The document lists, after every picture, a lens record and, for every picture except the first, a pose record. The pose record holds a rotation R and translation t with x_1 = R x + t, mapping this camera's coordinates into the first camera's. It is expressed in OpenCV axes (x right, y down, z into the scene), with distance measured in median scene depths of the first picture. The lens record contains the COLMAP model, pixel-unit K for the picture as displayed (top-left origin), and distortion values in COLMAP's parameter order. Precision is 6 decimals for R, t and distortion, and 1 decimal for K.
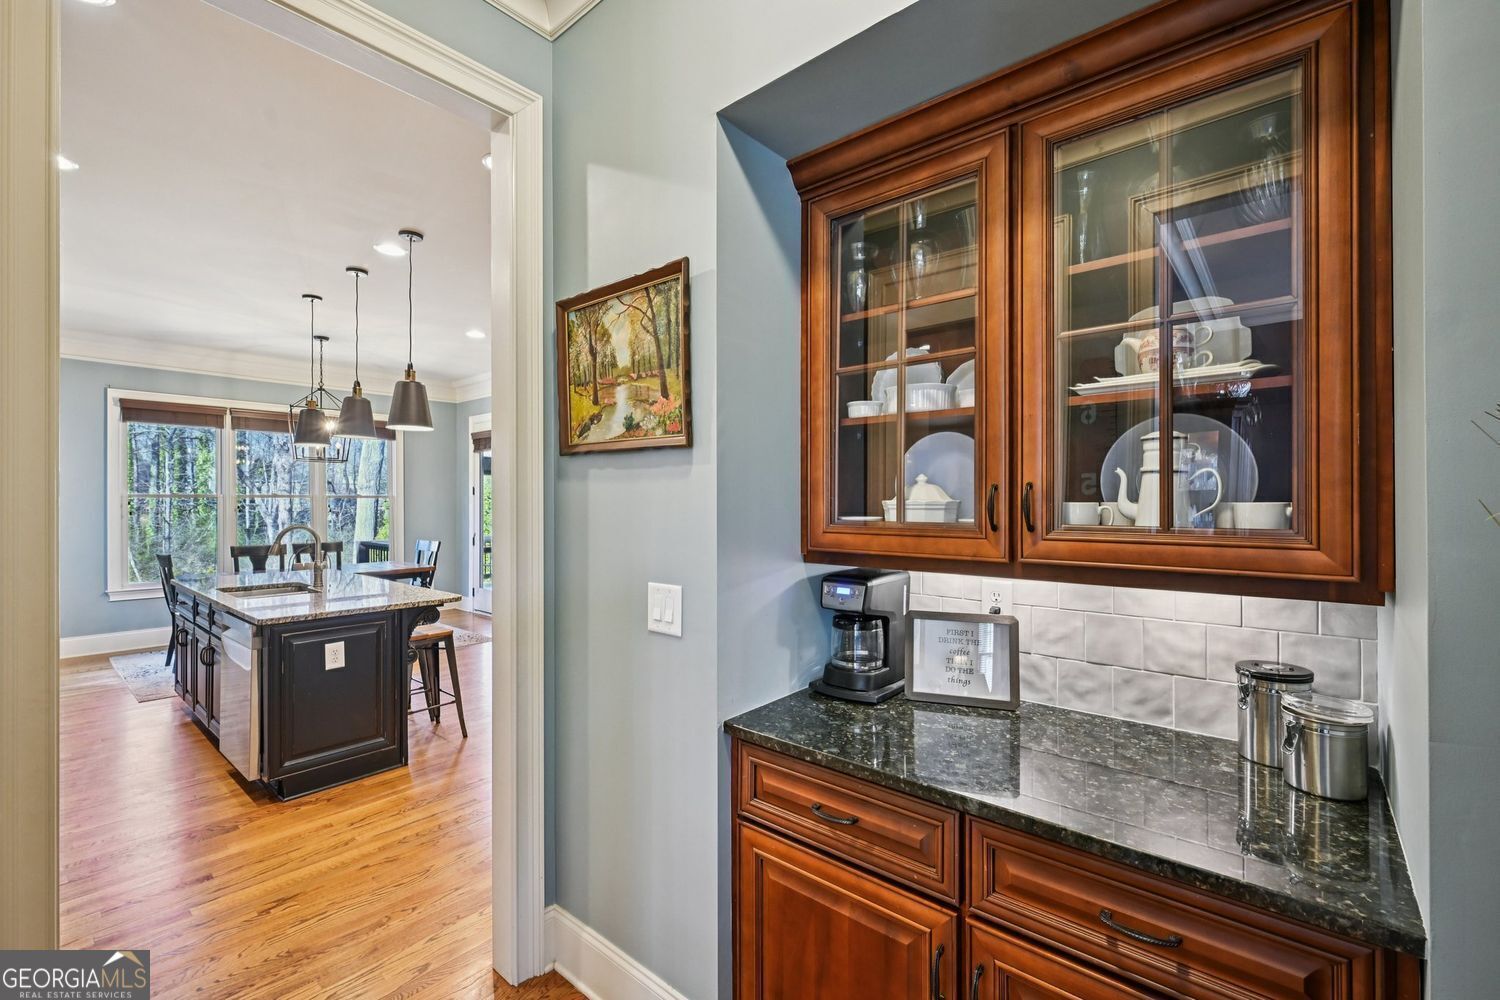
lens RADIAL K [[636.3, 0, 750.0], [0, 636.3, 502.4], [0, 0, 1]] dist [-0.009233, 0.000556]
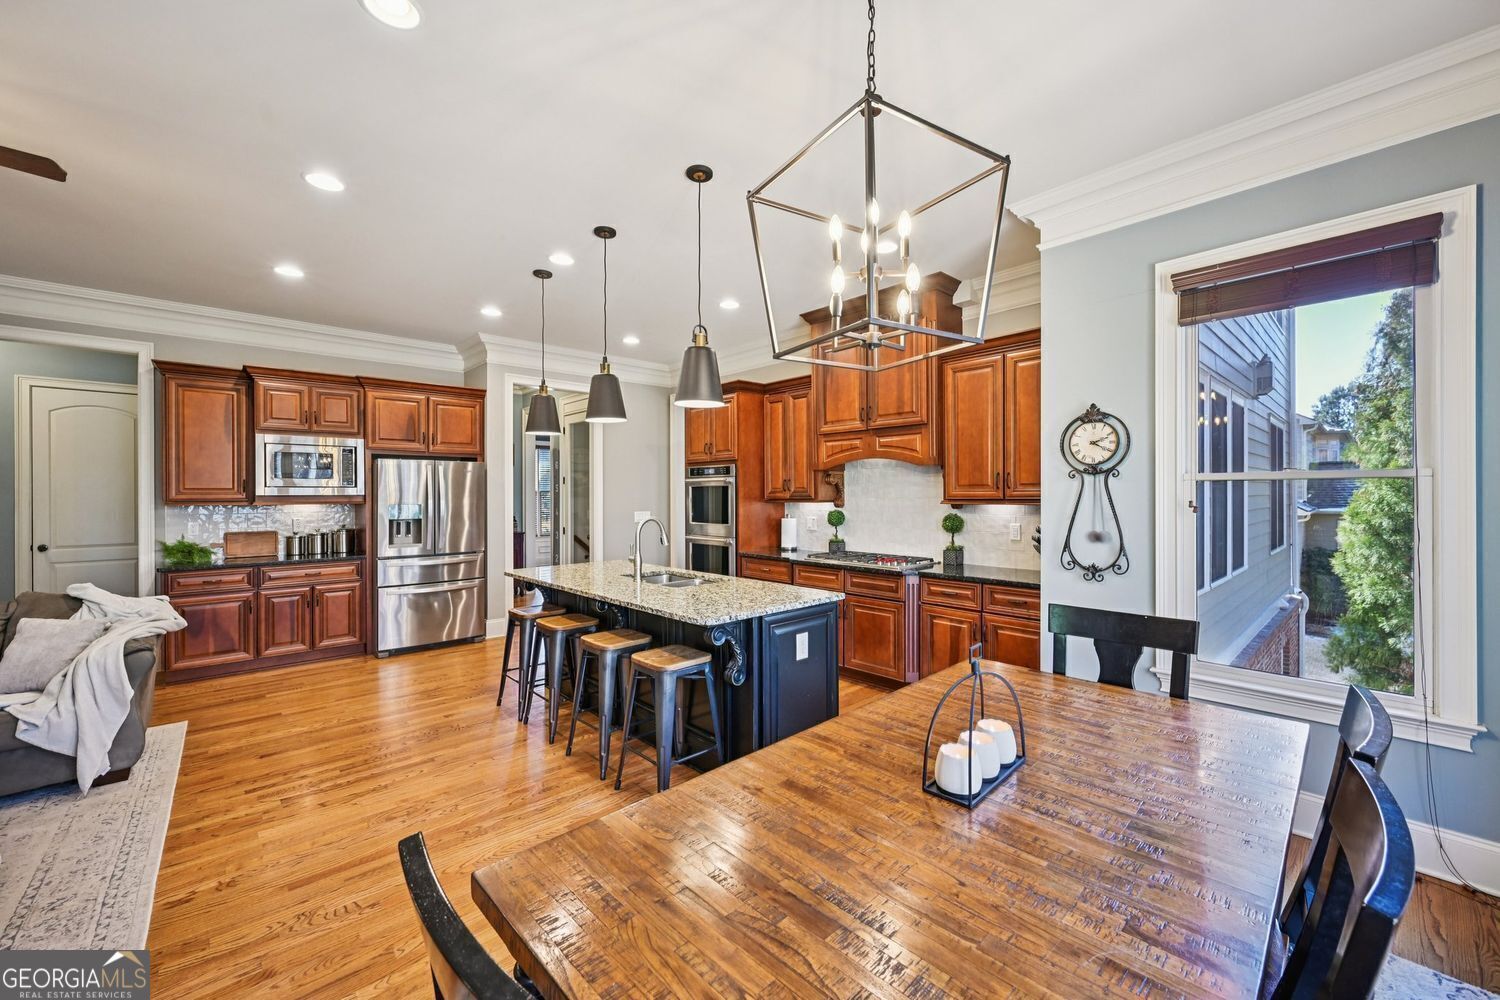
lens RADIAL K [[593.7, 0, 748.1], [0, 593.7, 495.0], [0, 0, 1]] dist [-0.006999, 0.000651]
pose [[-0.992441, 0.005417, 0.122601, -0.638922], [0.004893, 0.999978, -0.004576, 0.003184], [-0.122623, -0.003941, -0.992446, 1.247981]]
